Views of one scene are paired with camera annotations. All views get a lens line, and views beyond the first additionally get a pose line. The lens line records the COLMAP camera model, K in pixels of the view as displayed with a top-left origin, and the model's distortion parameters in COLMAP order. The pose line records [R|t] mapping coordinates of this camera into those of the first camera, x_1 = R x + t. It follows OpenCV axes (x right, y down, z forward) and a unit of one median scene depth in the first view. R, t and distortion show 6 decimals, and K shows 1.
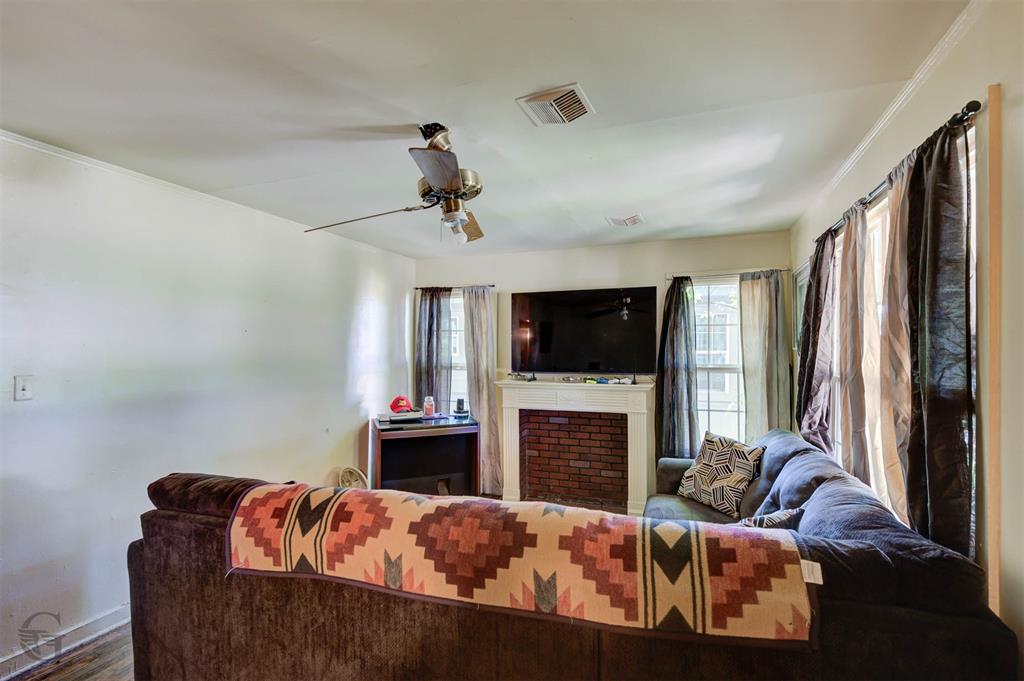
lens RADIAL K [[481.5, 0, 513.6], [0, 481.5, 343.2], [0, 0, 1]] dist [-0.004313, -0.001469]
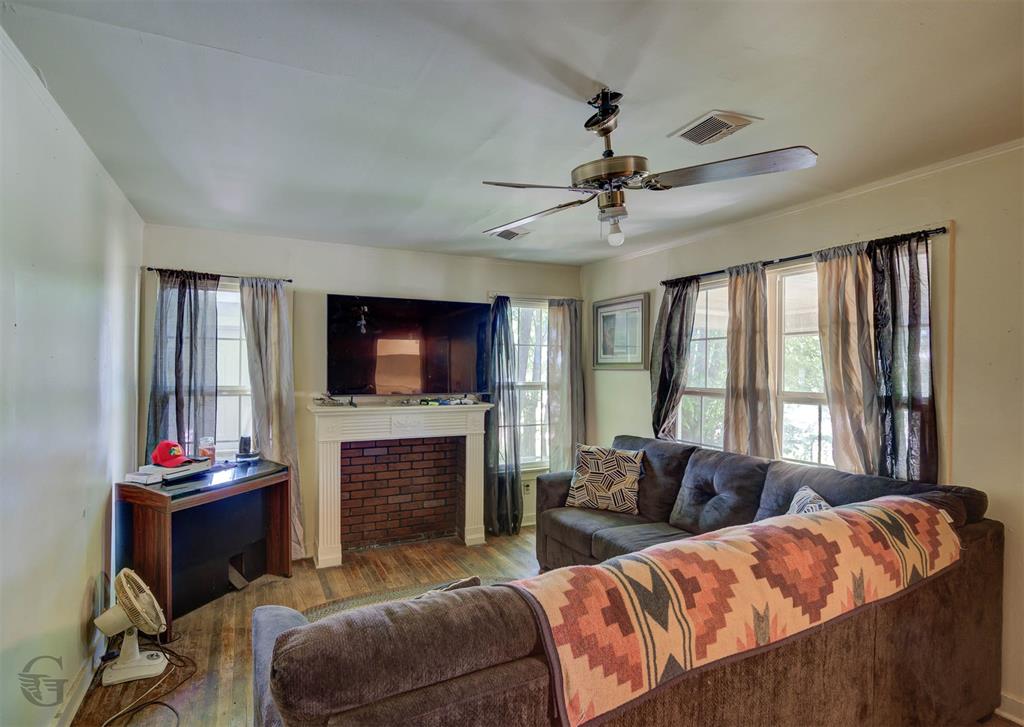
lens RADIAL K [[513.7, 0, 507.1], [0, 513.7, 366.4], [0, 0, 1]] dist [-0.001206, -0.001413]
pose [[0.704483, 0.005914, 0.709696, -0.420038], [-0.015584, 0.999853, 0.007137, 0.002147], [-0.709549, -0.016088, 0.704472, 0.231753]]
